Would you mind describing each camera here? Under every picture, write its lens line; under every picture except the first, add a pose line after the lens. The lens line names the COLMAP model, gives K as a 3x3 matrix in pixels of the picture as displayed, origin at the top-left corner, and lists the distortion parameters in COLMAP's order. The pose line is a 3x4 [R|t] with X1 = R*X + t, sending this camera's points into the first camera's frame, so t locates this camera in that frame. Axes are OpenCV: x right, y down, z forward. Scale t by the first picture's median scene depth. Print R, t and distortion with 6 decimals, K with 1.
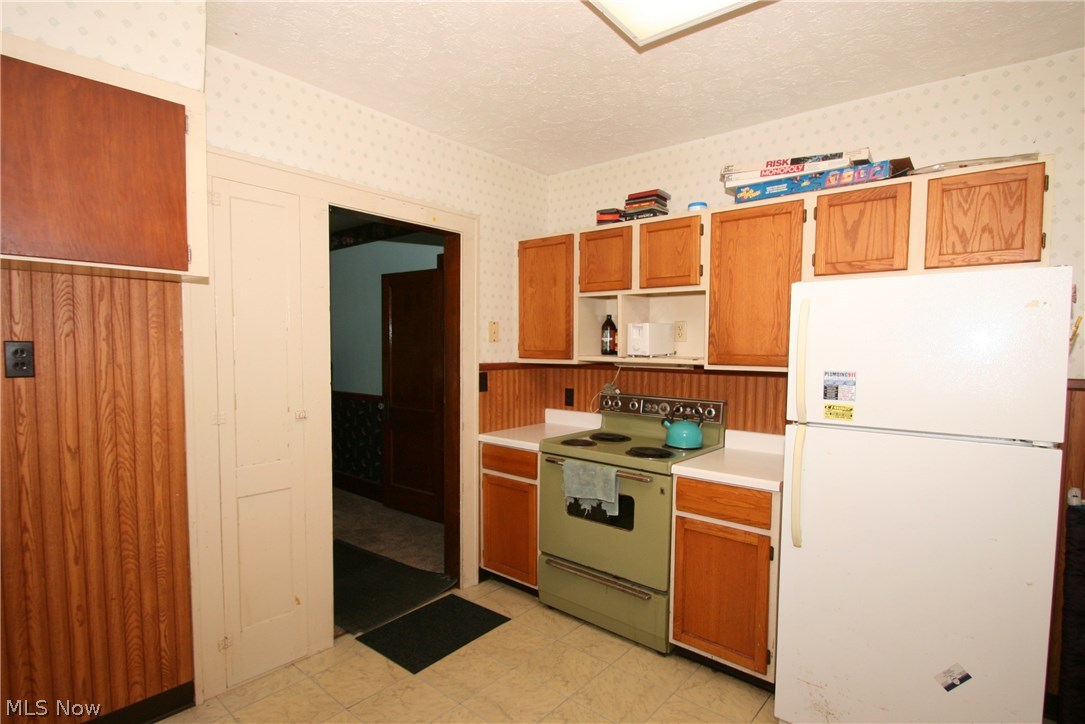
lens RADIAL K [[543.6, 0, 543.2], [0, 543.6, 366.5], [0, 0, 1]] dist [-0.000294, -0.000106]
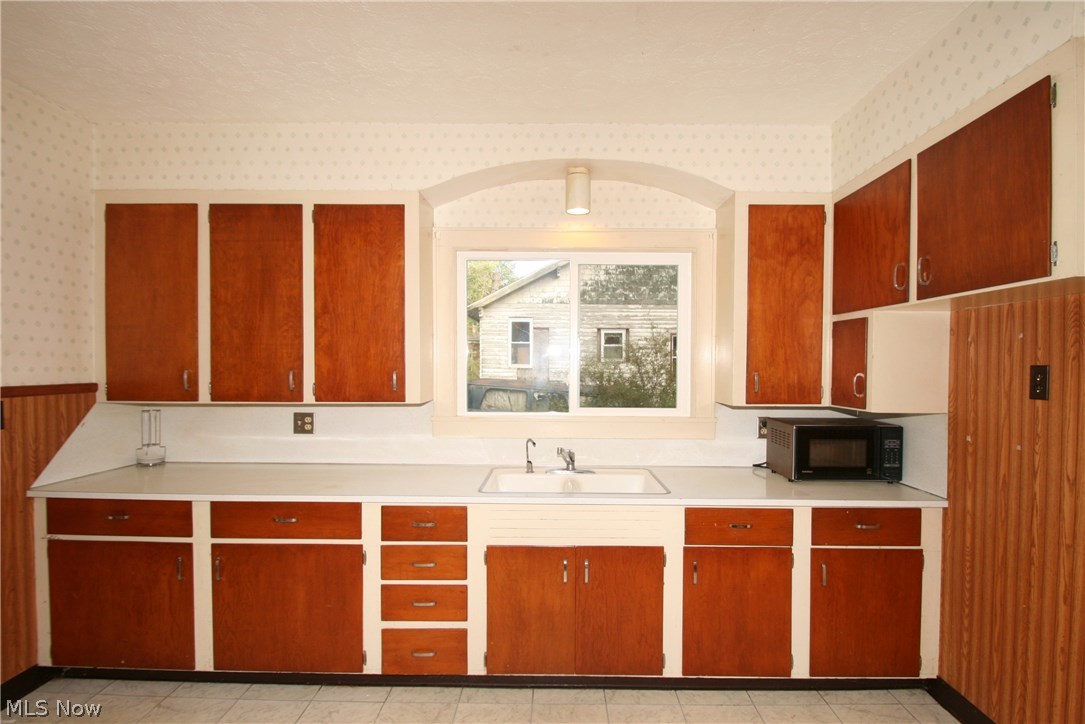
lens RADIAL K [[543.6, 0, 543.2], [0, 543.6, 368.2], [0, 0, 1]] dist [-0.000294, -0.000106]
pose [[-0.771770, -0.008271, -0.635847, 0.446962], [-0.033555, 0.999052, 0.027732, -0.037263], [0.635015, 0.042739, -0.771316, 1.174548]]
